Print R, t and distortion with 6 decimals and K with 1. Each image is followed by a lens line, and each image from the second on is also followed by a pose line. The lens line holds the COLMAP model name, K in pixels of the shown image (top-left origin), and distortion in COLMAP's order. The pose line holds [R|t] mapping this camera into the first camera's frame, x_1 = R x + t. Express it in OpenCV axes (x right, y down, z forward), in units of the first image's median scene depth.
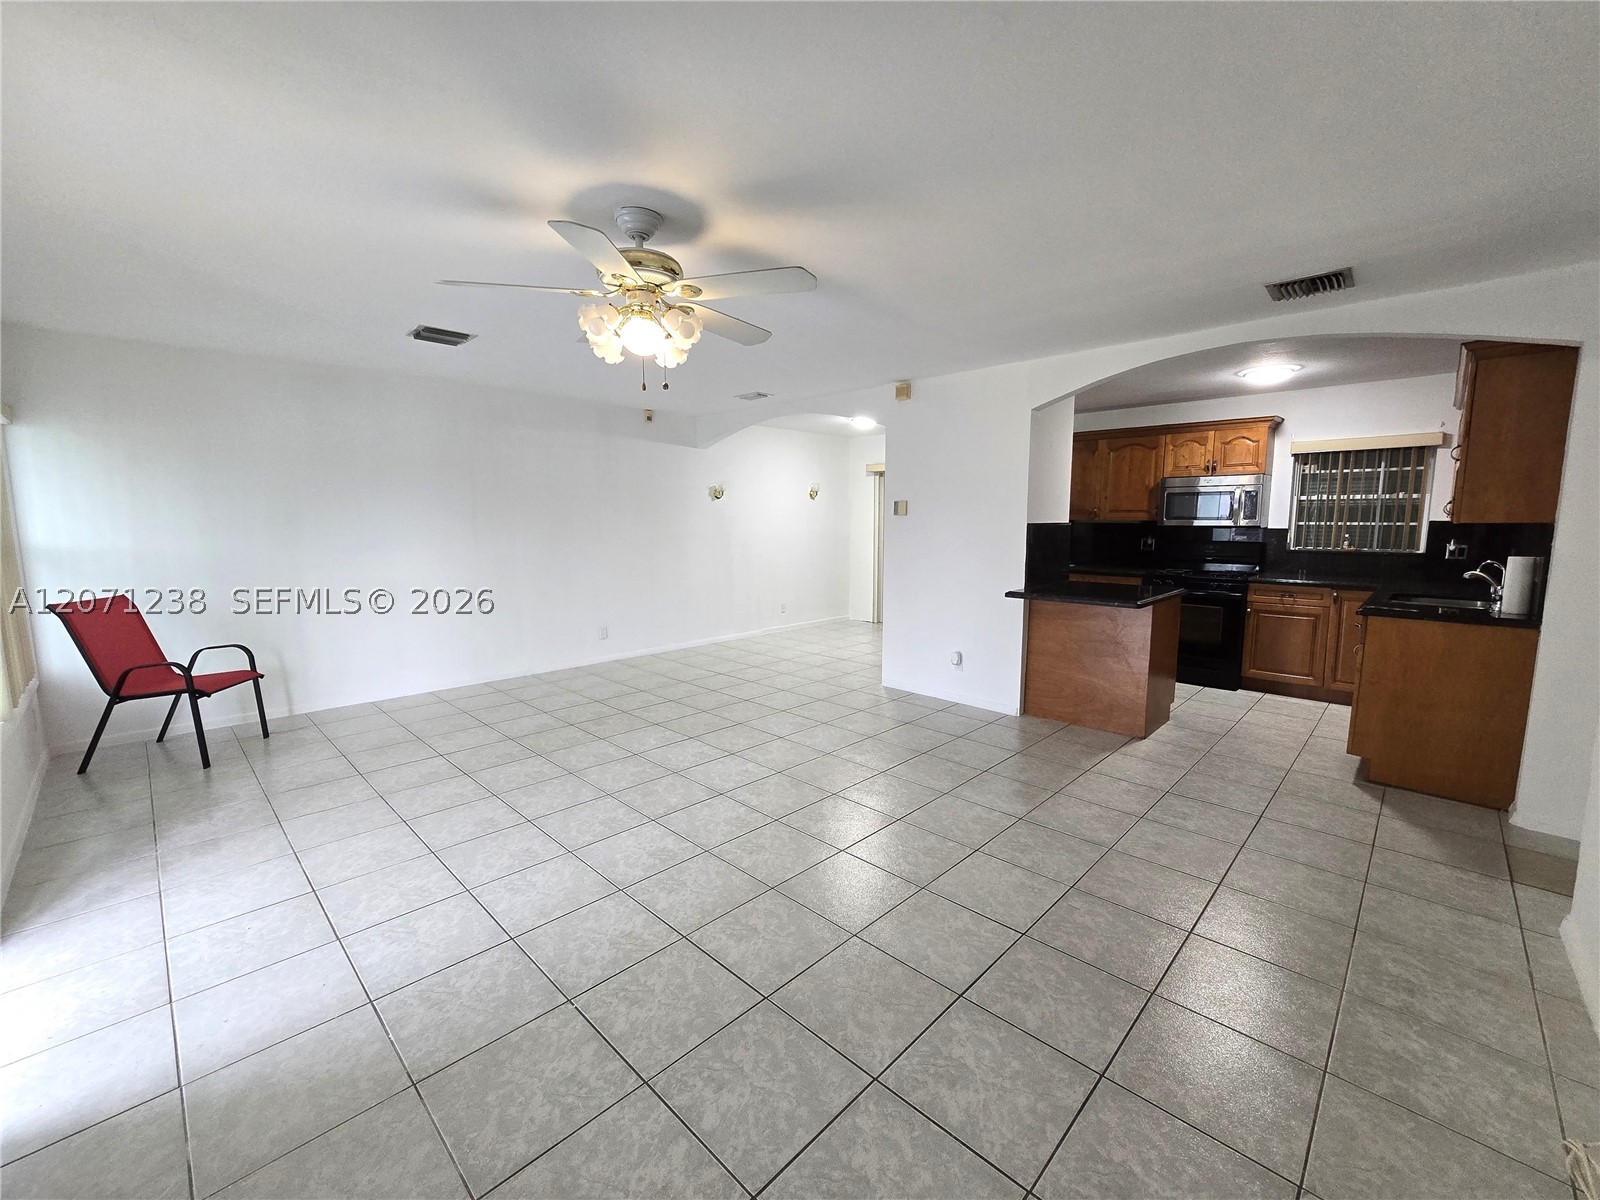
lens RADIAL K [[648.0, 0, 813.2], [0, 648.0, 603.2], [0, 0, 1]] dist [-0.002541, -0.000428]
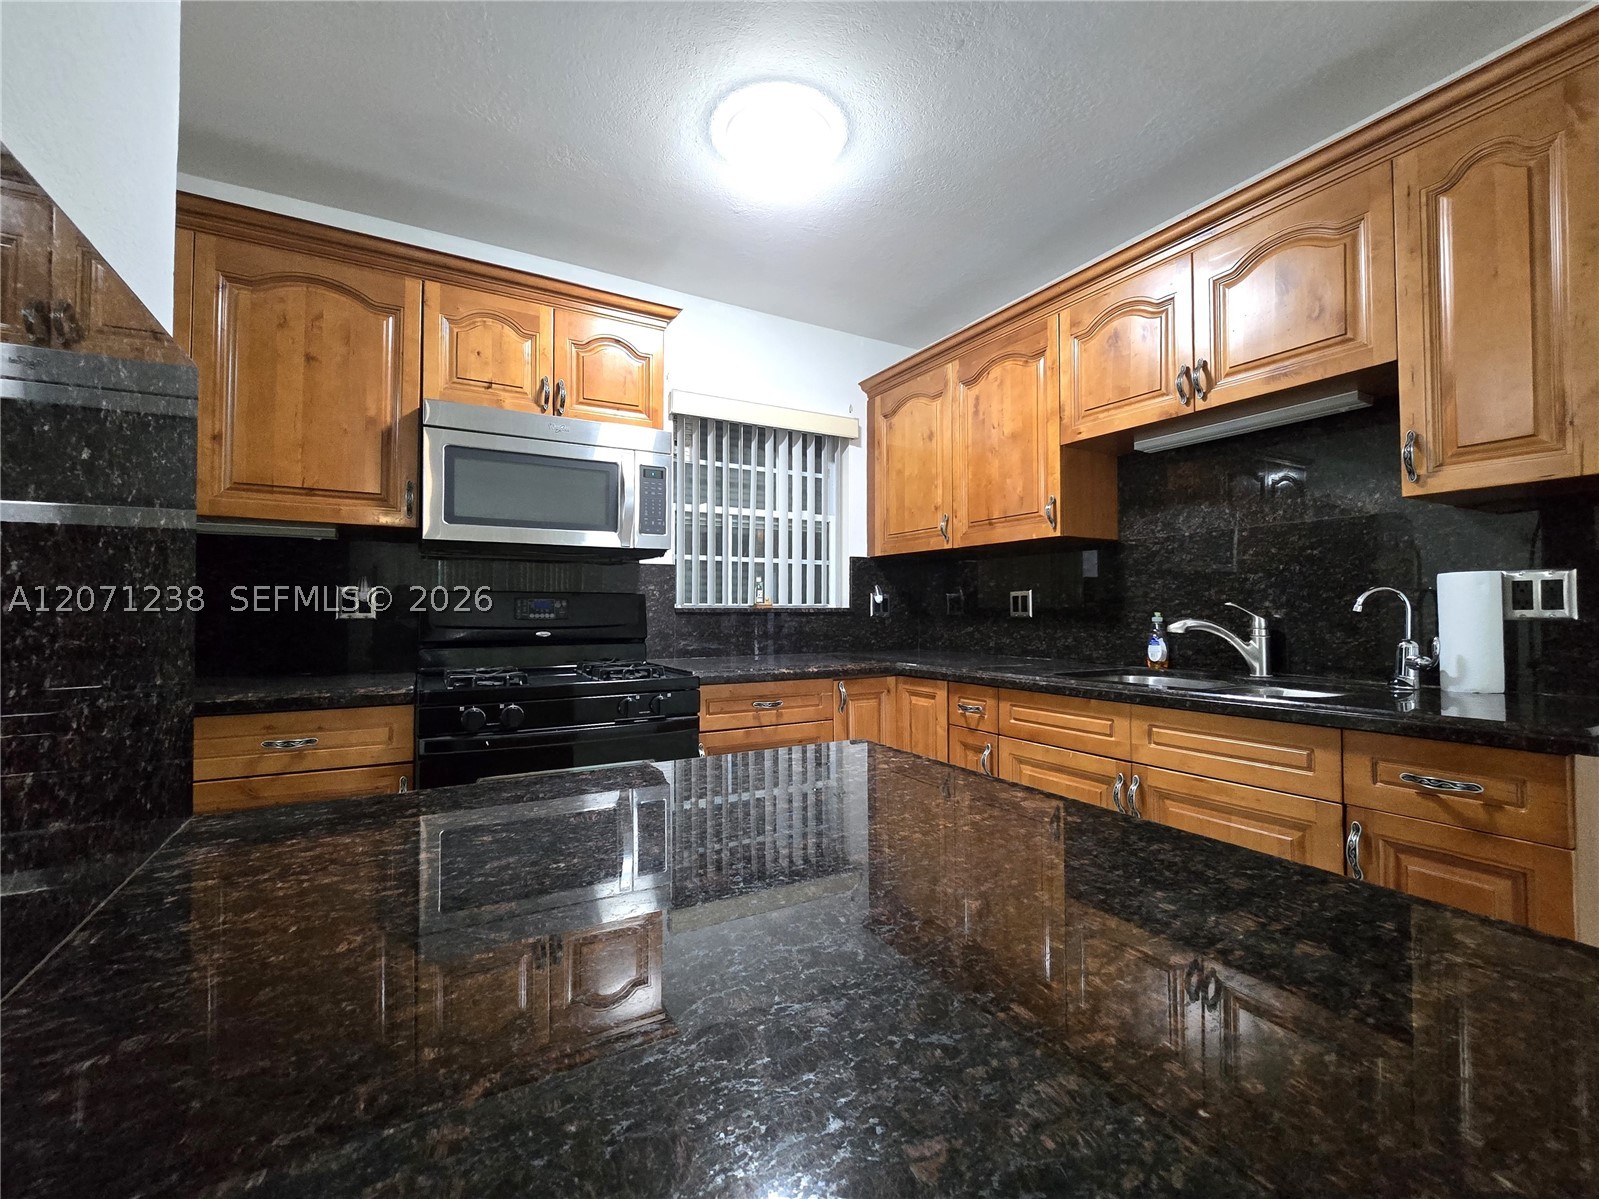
lens RADIAL K [[685.2, 0, 799.5], [0, 685.2, 599.5], [0, 0, 1]] dist [-0.000694, -0.000062]
pose [[0.281588, 0.016391, 0.959395, 0.252666], [0.122124, 0.991111, -0.052776, -0.048041], [-0.951732, 0.132026, 0.277083, 0.726152]]
